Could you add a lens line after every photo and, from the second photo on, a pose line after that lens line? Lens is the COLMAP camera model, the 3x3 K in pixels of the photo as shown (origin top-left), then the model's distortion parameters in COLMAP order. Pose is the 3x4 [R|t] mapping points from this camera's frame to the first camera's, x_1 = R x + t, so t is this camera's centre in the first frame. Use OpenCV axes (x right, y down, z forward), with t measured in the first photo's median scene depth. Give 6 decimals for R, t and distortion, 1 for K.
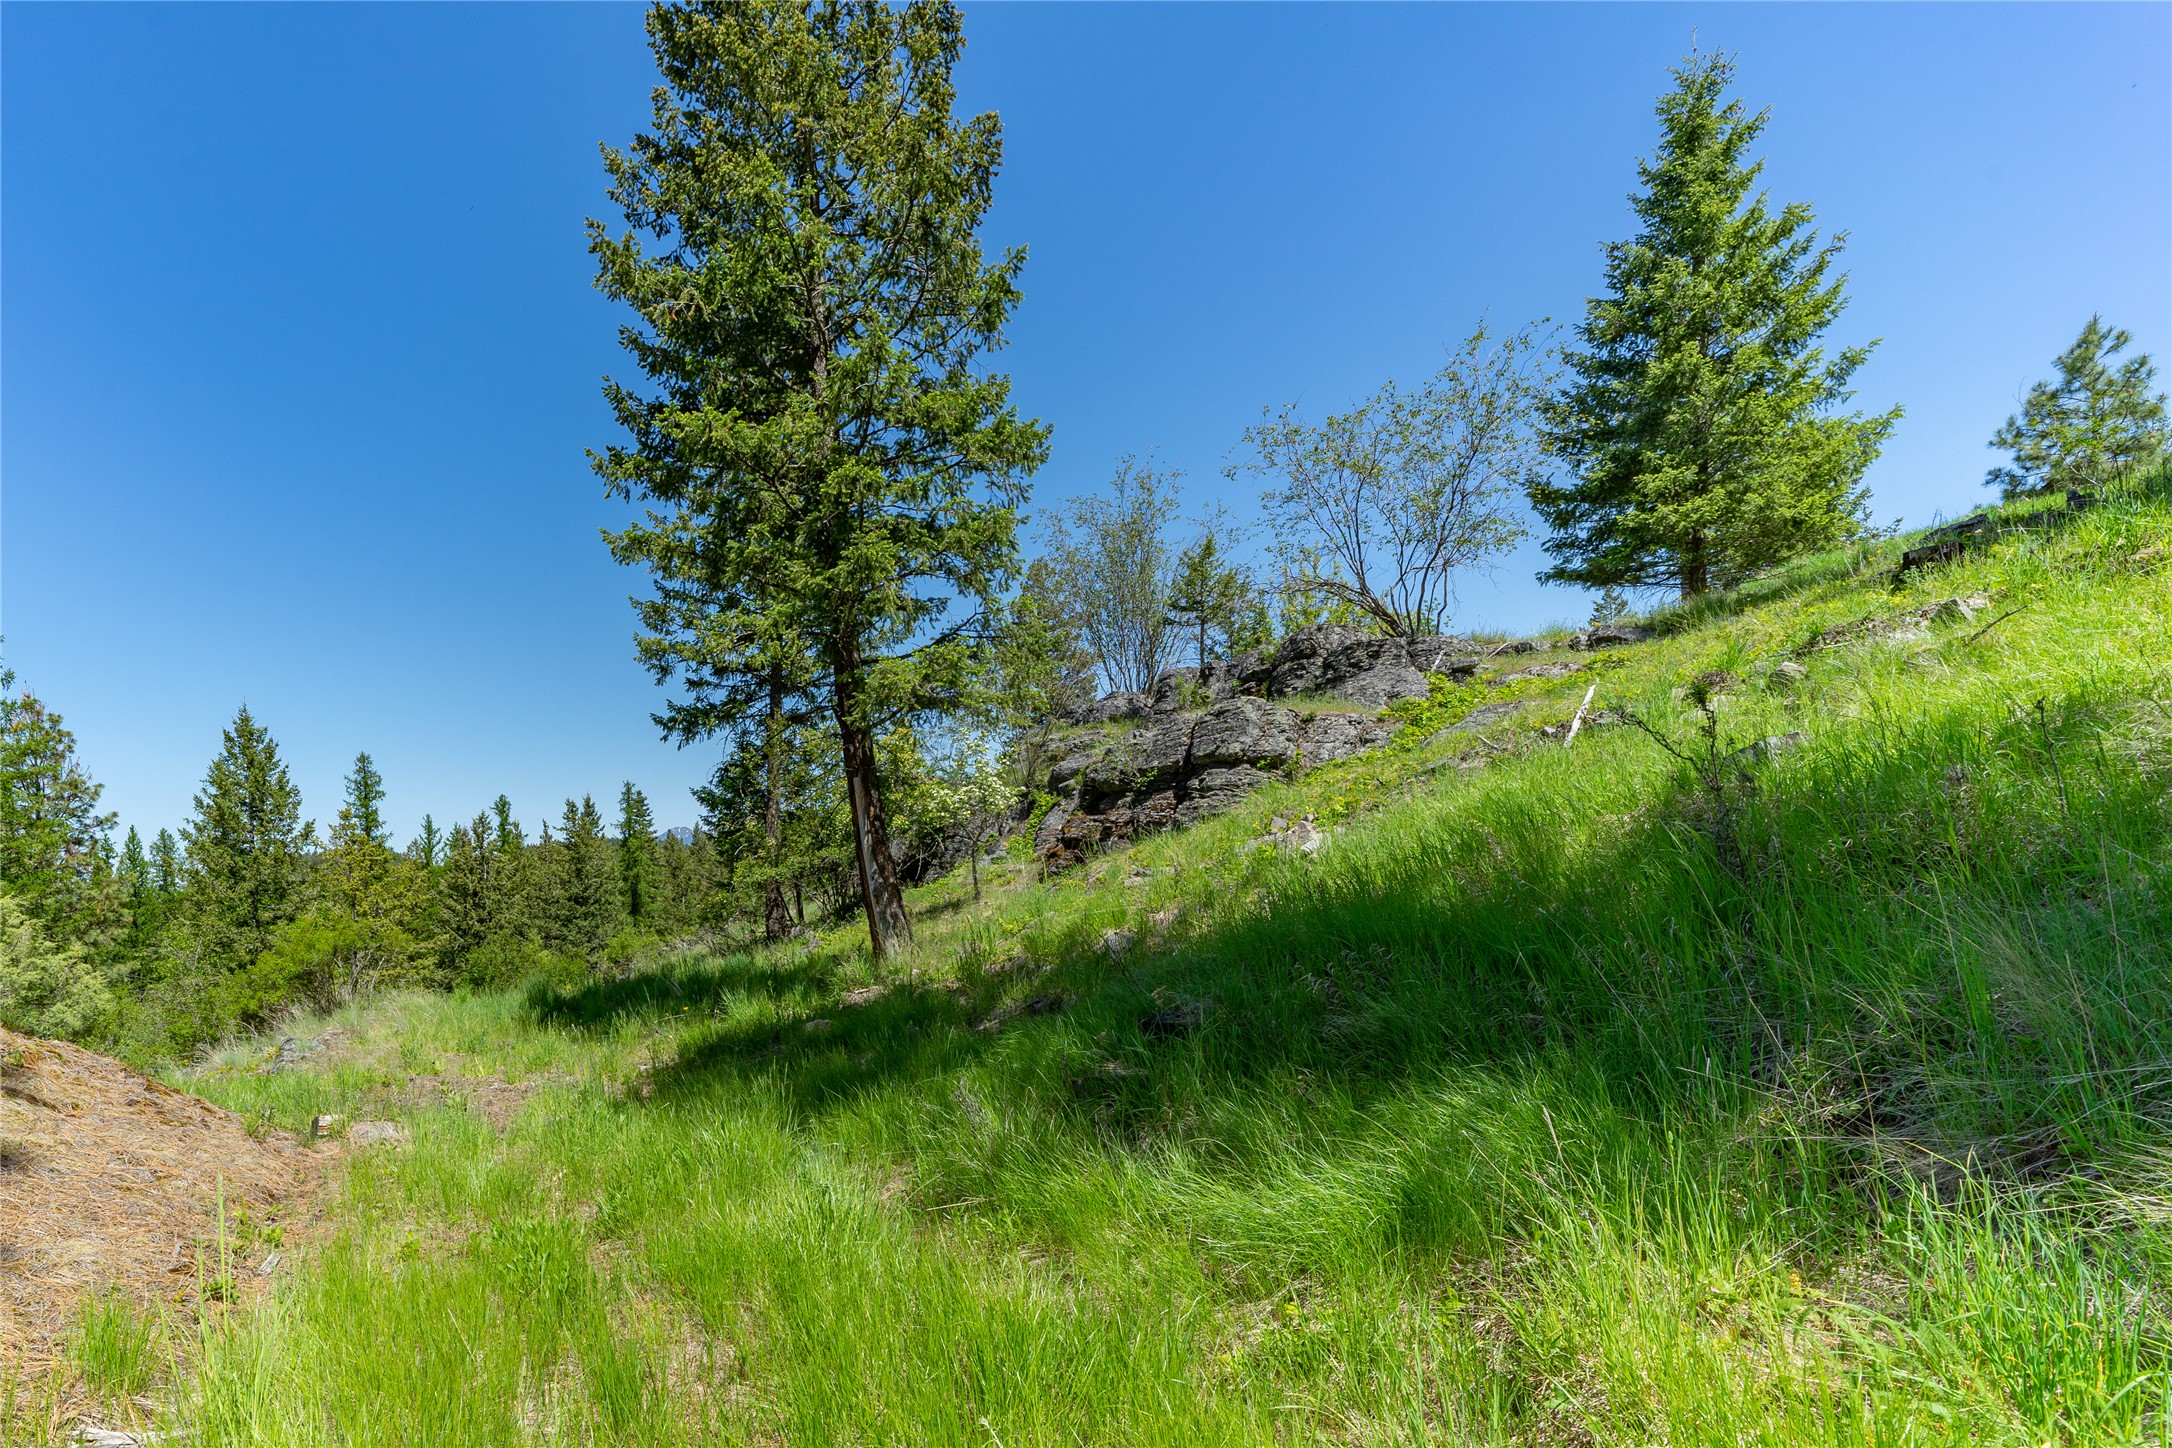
lens RADIAL K [[880.0, 0, 1086.0], [0, 880.0, 724.0], [0, 0, 1]] dist [0.000100, -0.000032]
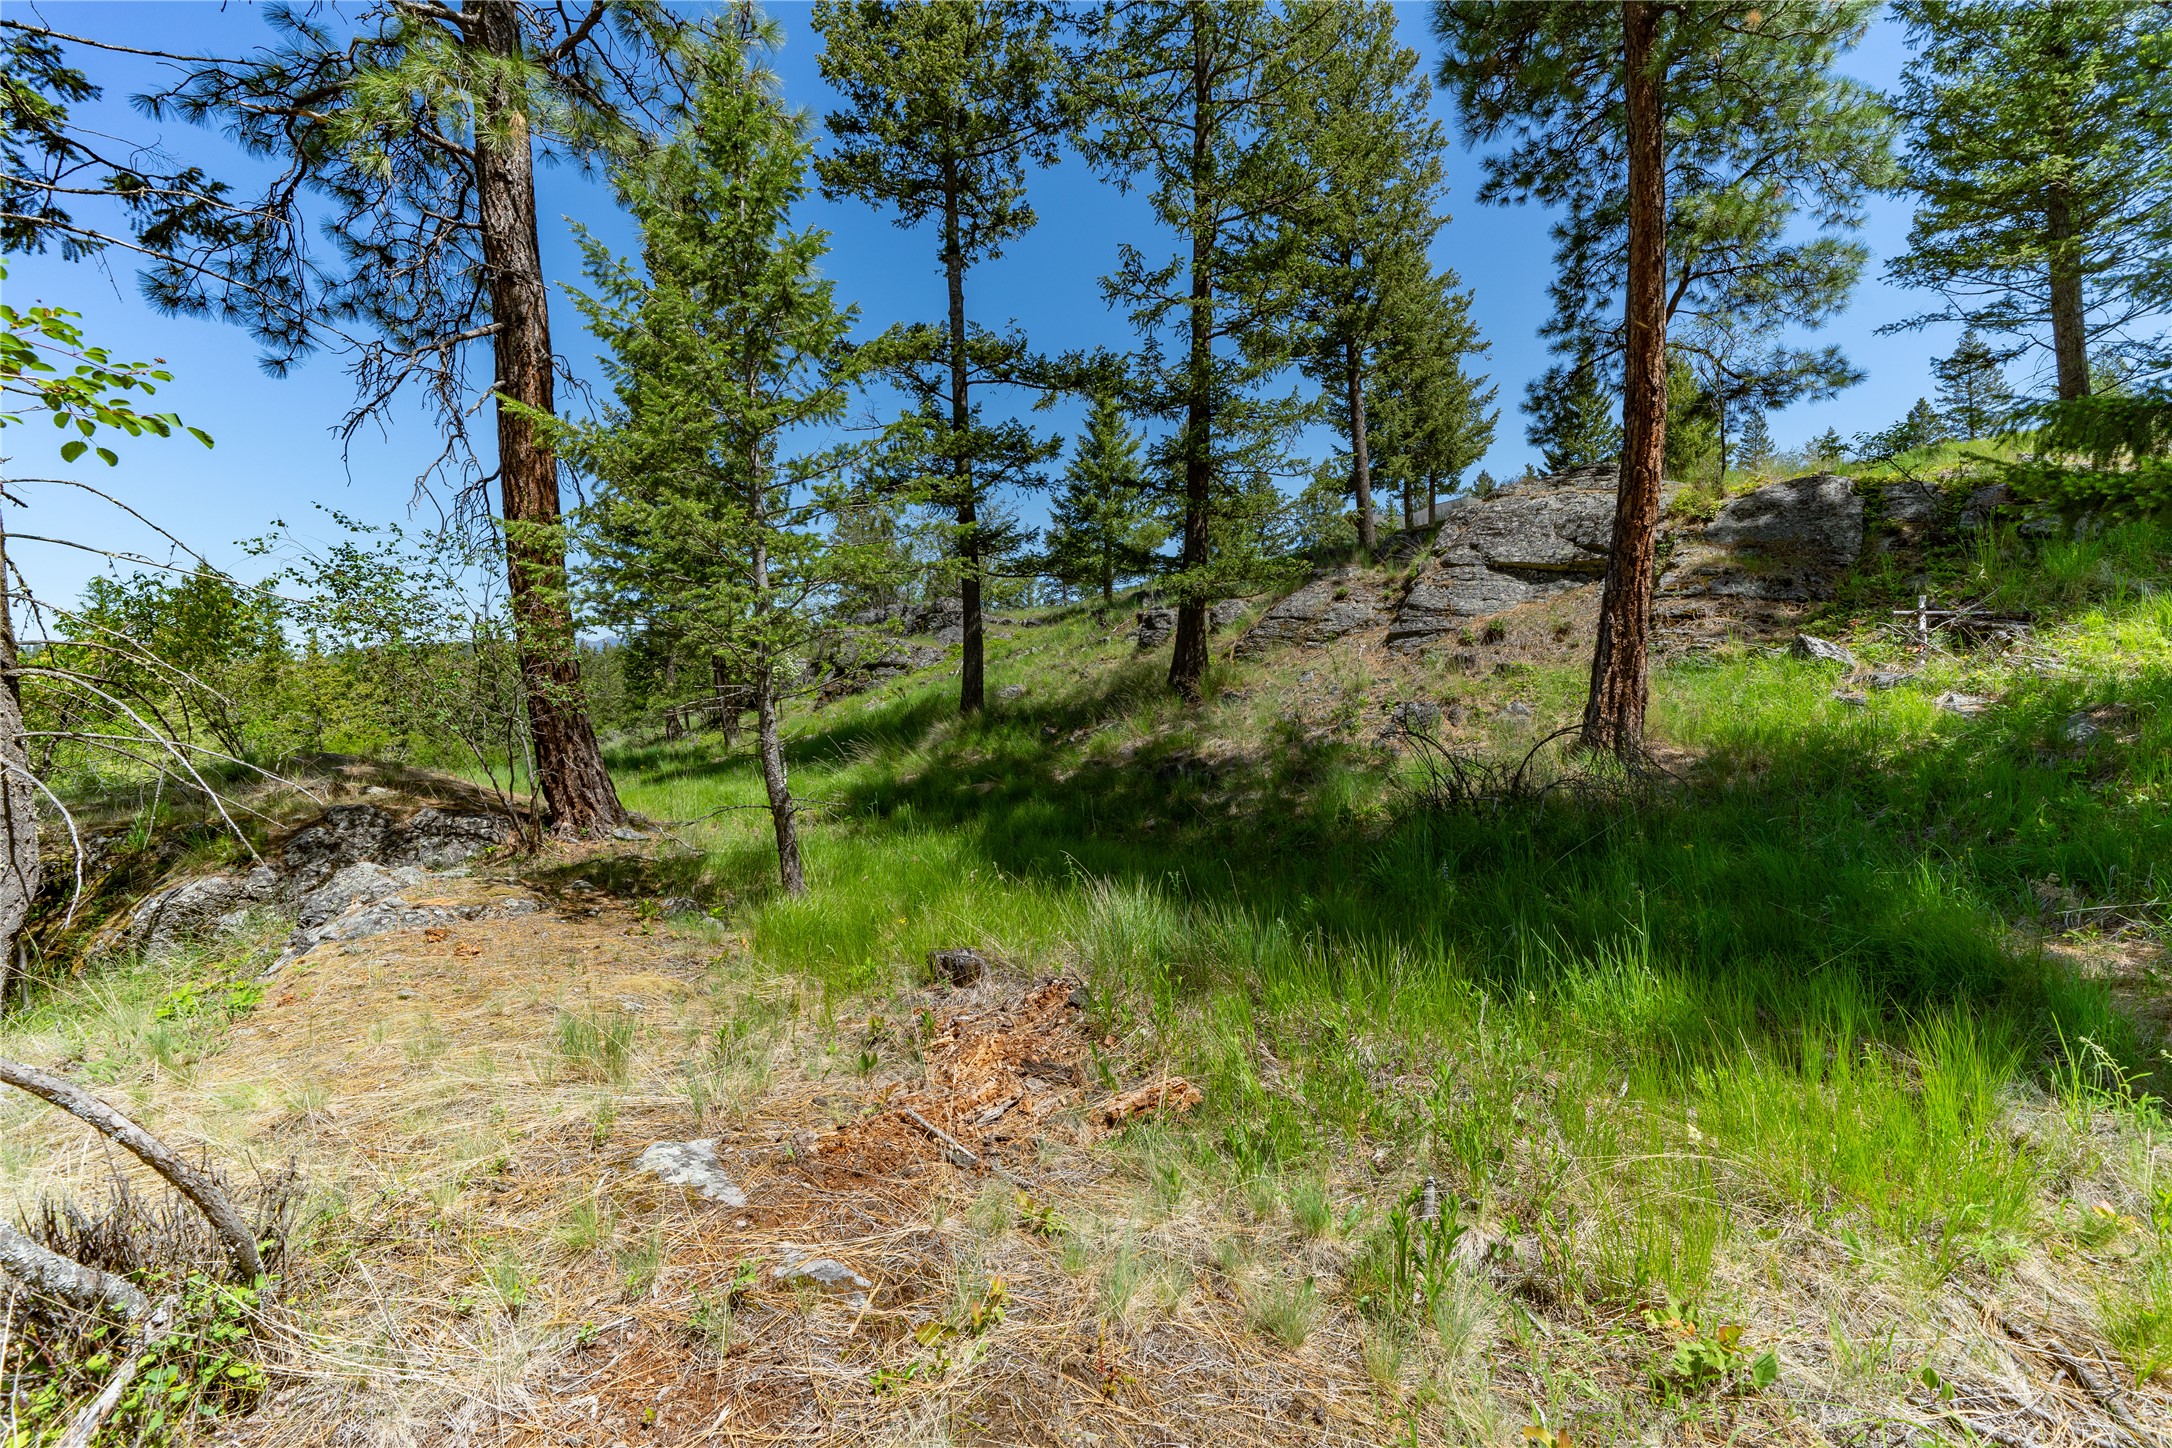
lens RADIAL K [[880.0, 0, 1086.0], [0, 880.0, 724.0], [0, 0, 1]] dist [0.000100, -0.000032]
pose [[0.991524, 0.015508, 0.128996, 0.250424], [-0.043046, 0.975986, 0.213538, -0.206056], [-0.122587, -0.217281, 0.968381, -0.848301]]
